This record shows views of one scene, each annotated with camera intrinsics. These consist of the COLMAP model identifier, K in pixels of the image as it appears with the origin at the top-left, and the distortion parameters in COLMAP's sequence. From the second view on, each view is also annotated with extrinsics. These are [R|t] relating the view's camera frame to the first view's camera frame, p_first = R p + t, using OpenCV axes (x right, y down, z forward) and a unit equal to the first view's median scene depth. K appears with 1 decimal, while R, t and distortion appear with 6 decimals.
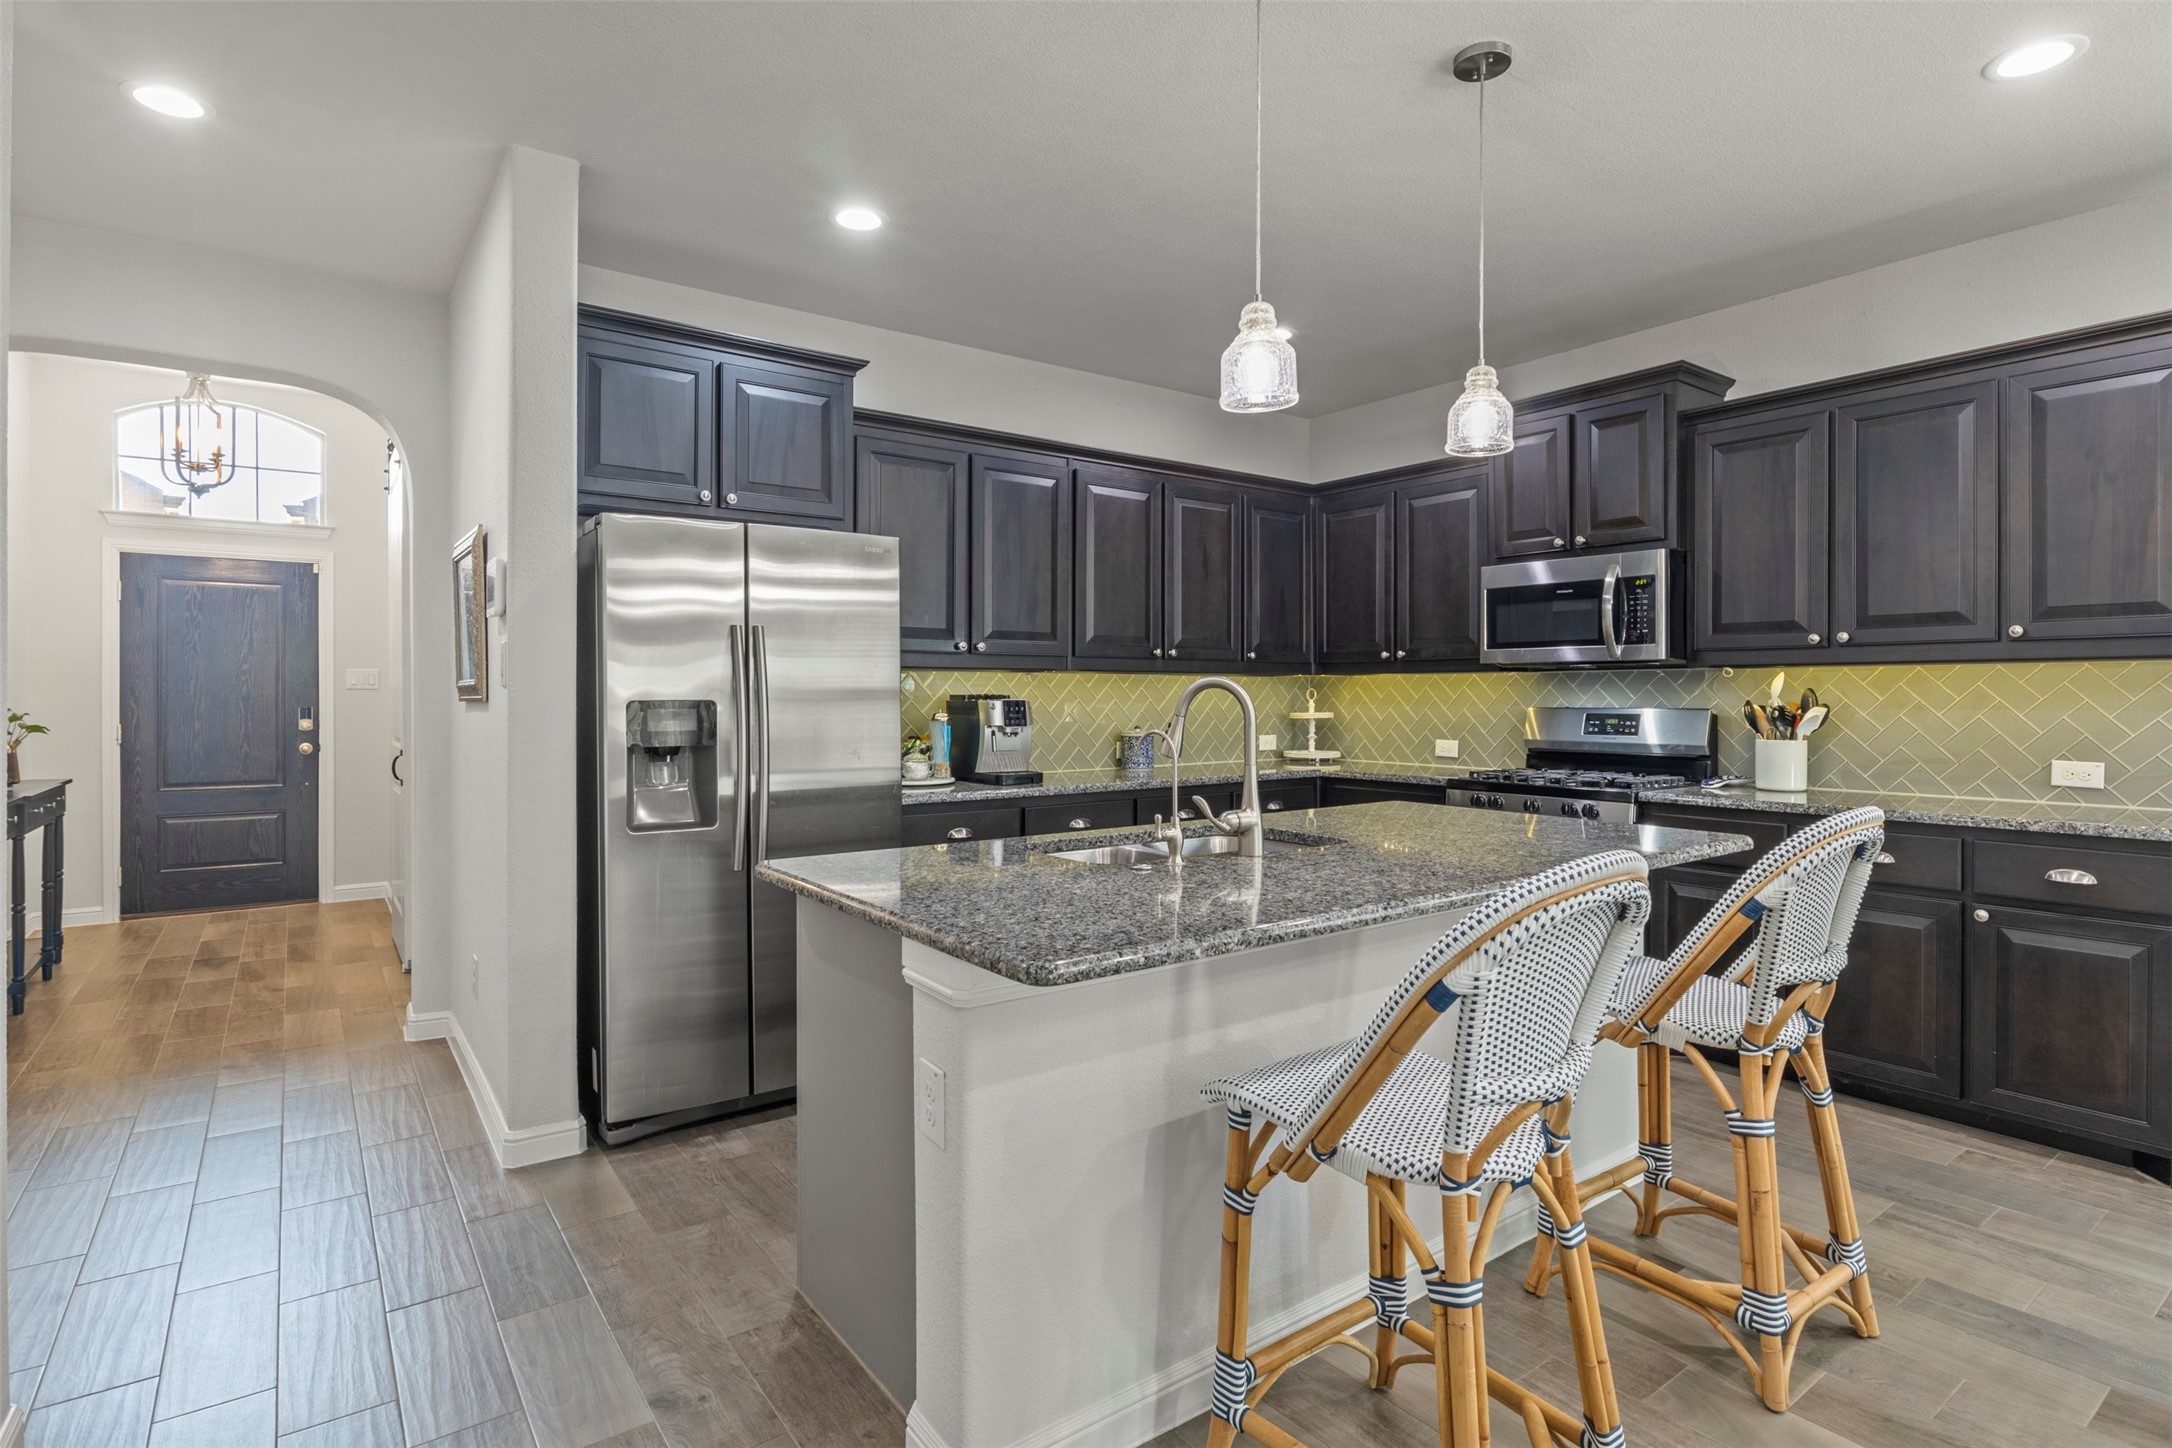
lens RADIAL K [[1096.1, 0, 1094.5], [0, 1096.1, 696.5], [0, 0, 1]] dist [-0.005011, 0.000139]
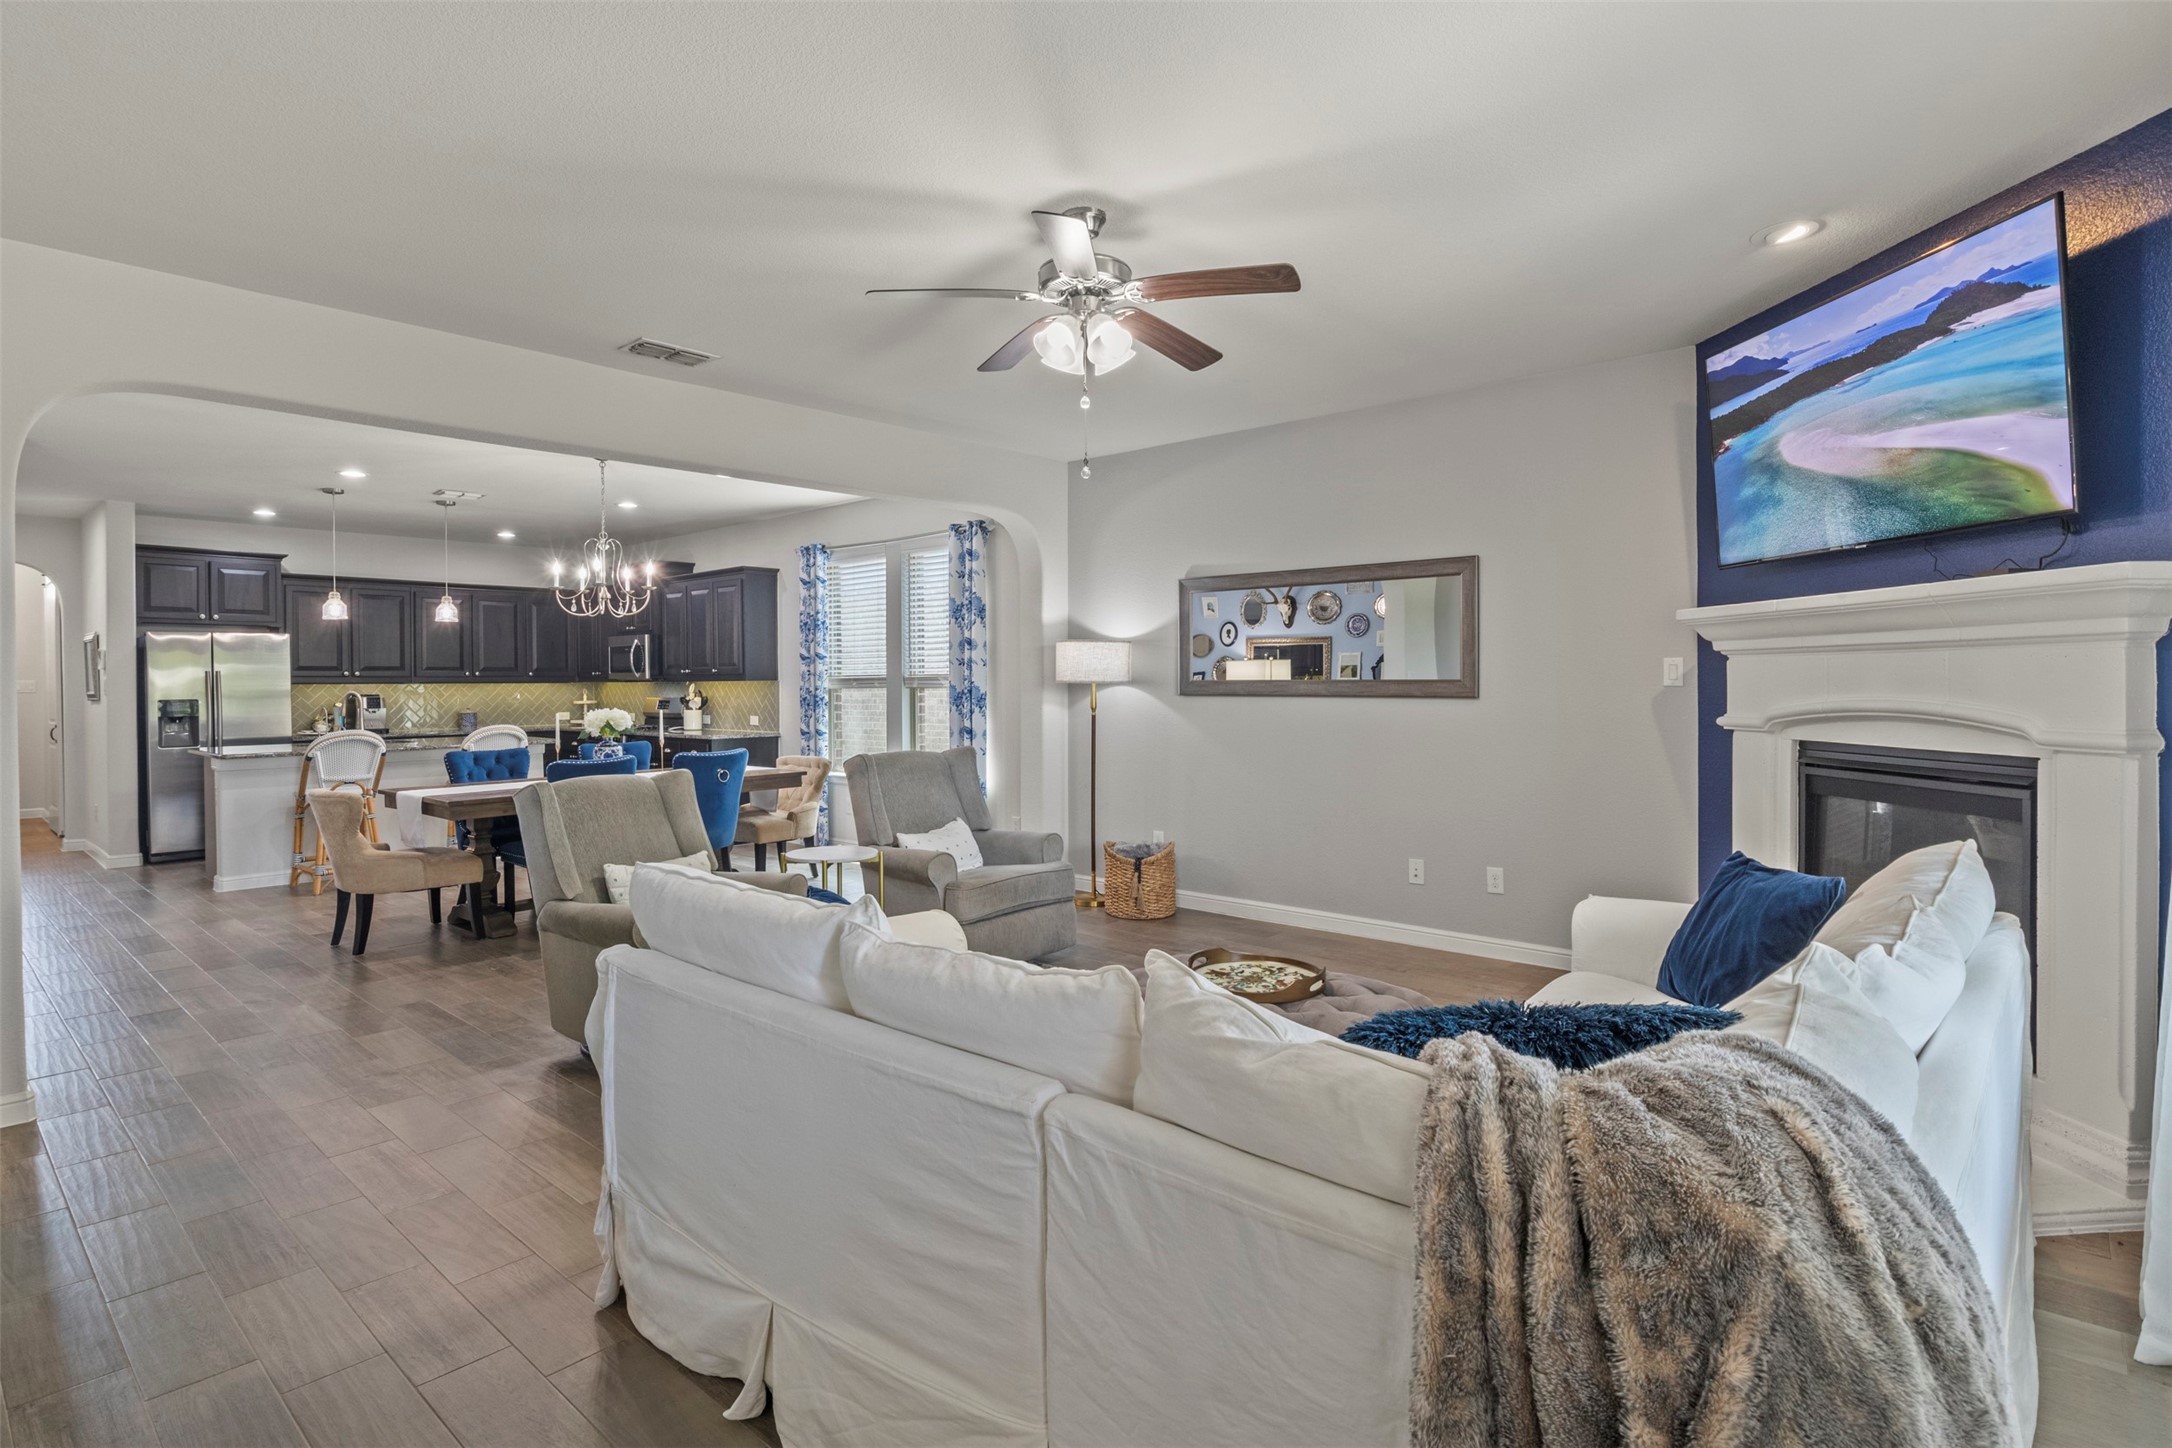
lens RADIAL K [[1096.4, 0, 1082.1], [0, 1096.4, 685.8], [0, 0, 1]] dist [-0.002363, 0.000159]
pose [[0.978928, -0.007844, 0.204057, 0.971536], [0.007146, 0.999966, 0.004157, -0.020582], [-0.204083, -0.002611, 0.978950, -1.636204]]
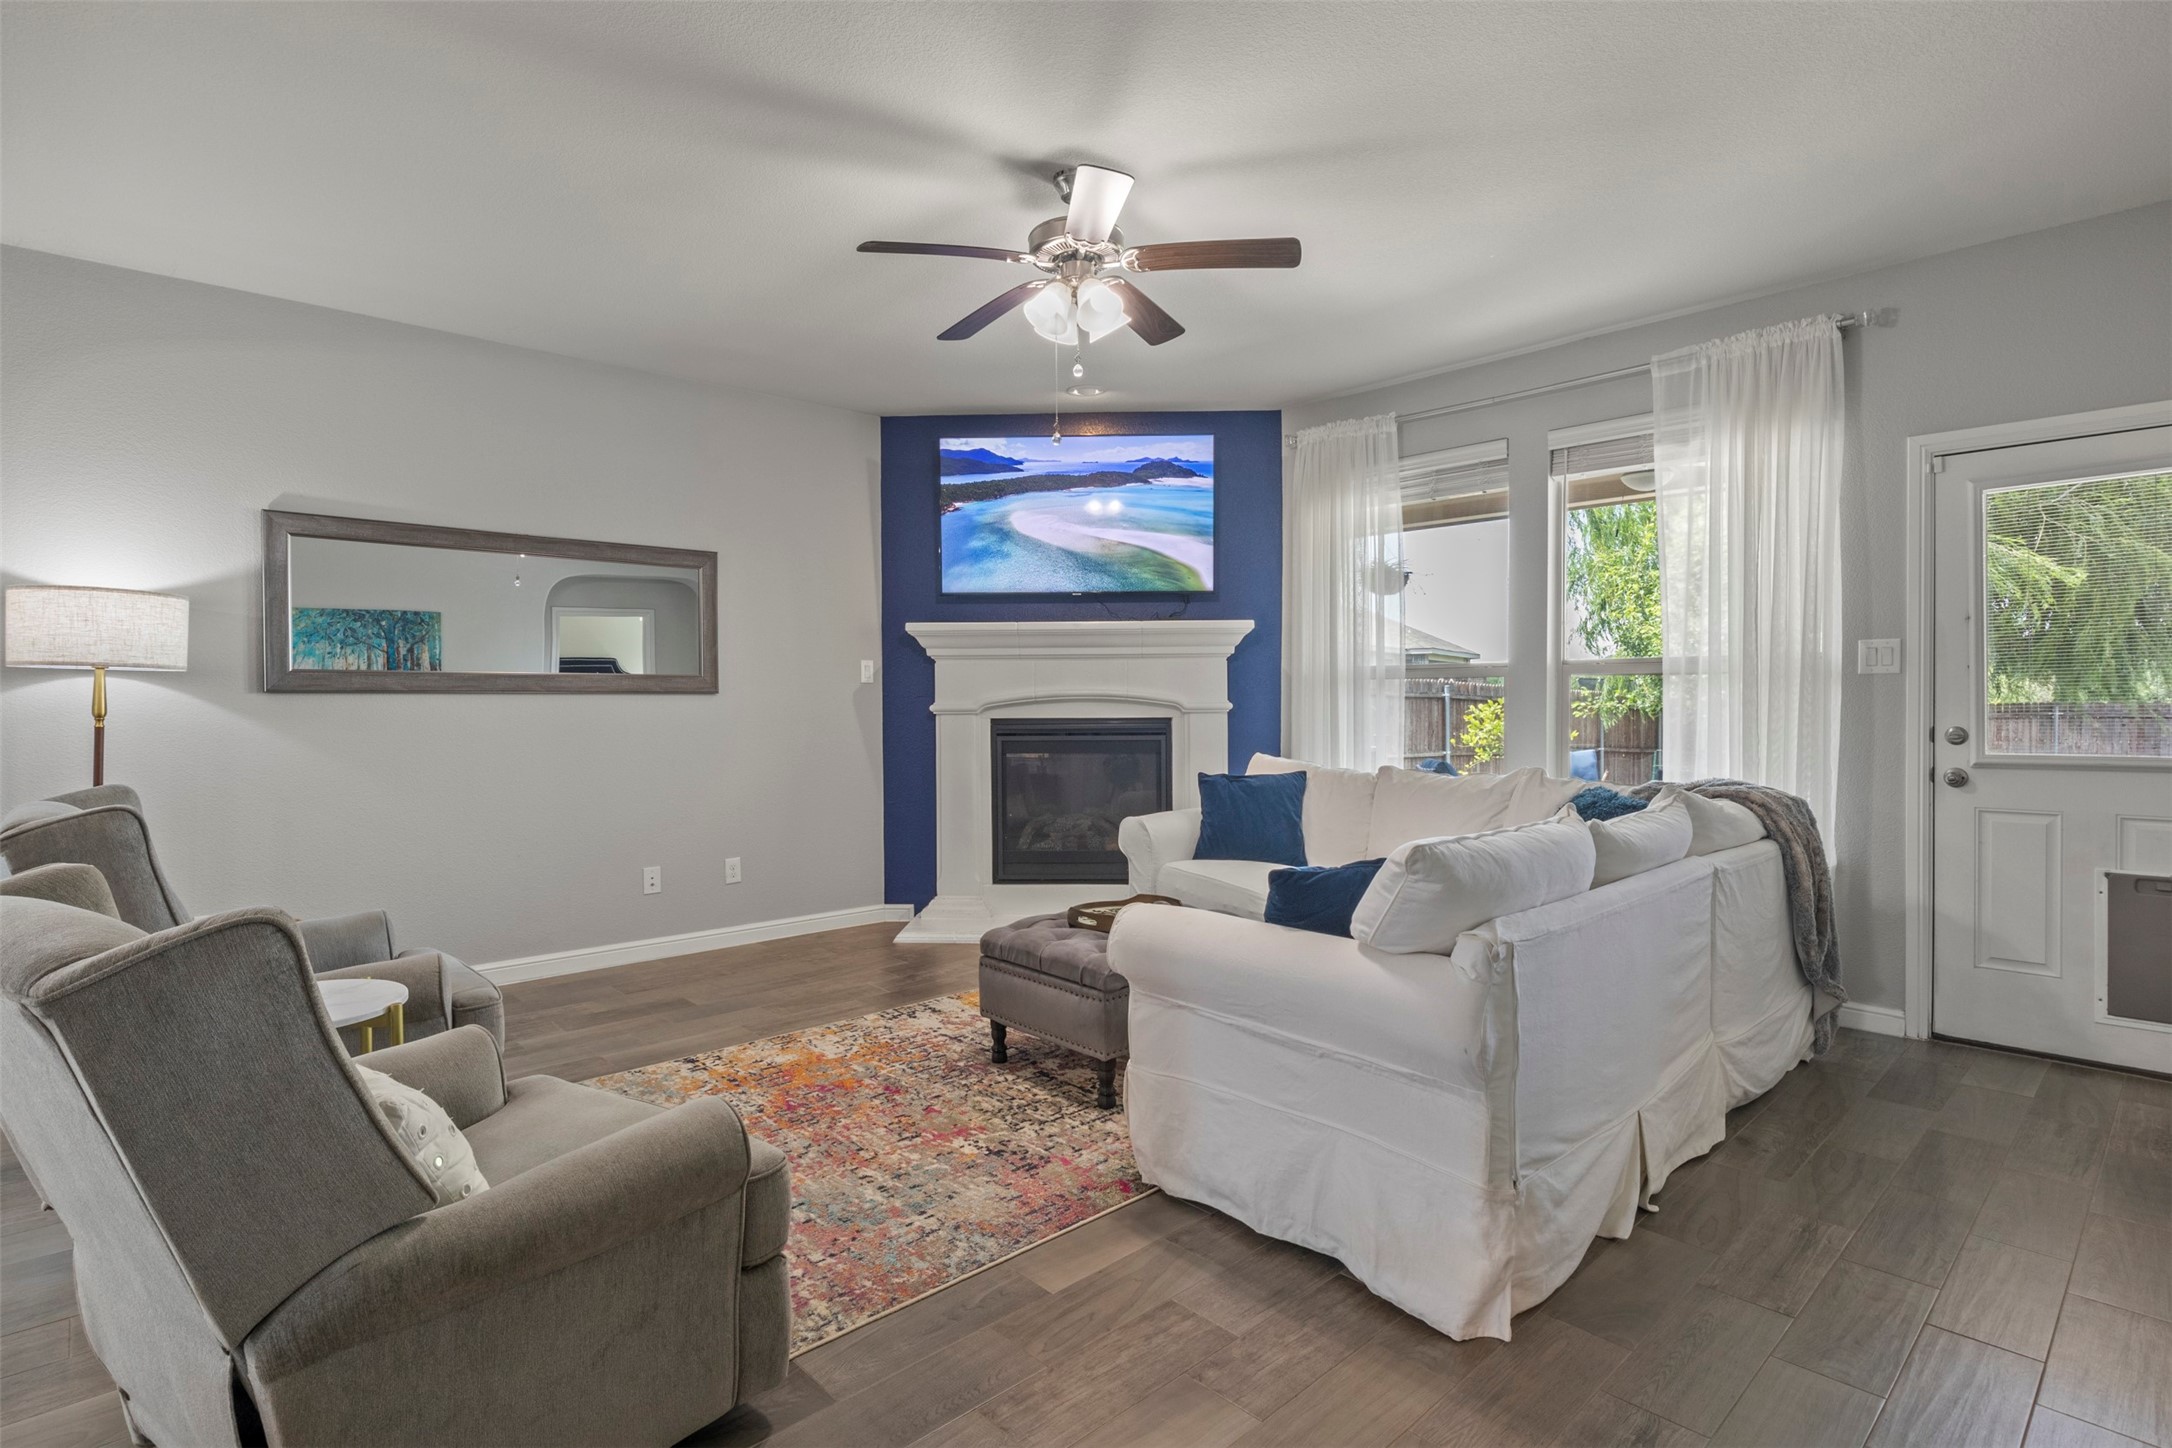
lens RADIAL K [[1076.7, 0, 1090.3], [0, 1076.7, 706.9], [0, 0, 1]] dist [-0.003606, -0.001051]
pose [[-0.111890, -0.008727, 0.993682, 0.360252], [0.006283, 0.999935, 0.009489, 0.009772], [-0.993701, 0.007305, -0.111828, -0.751598]]
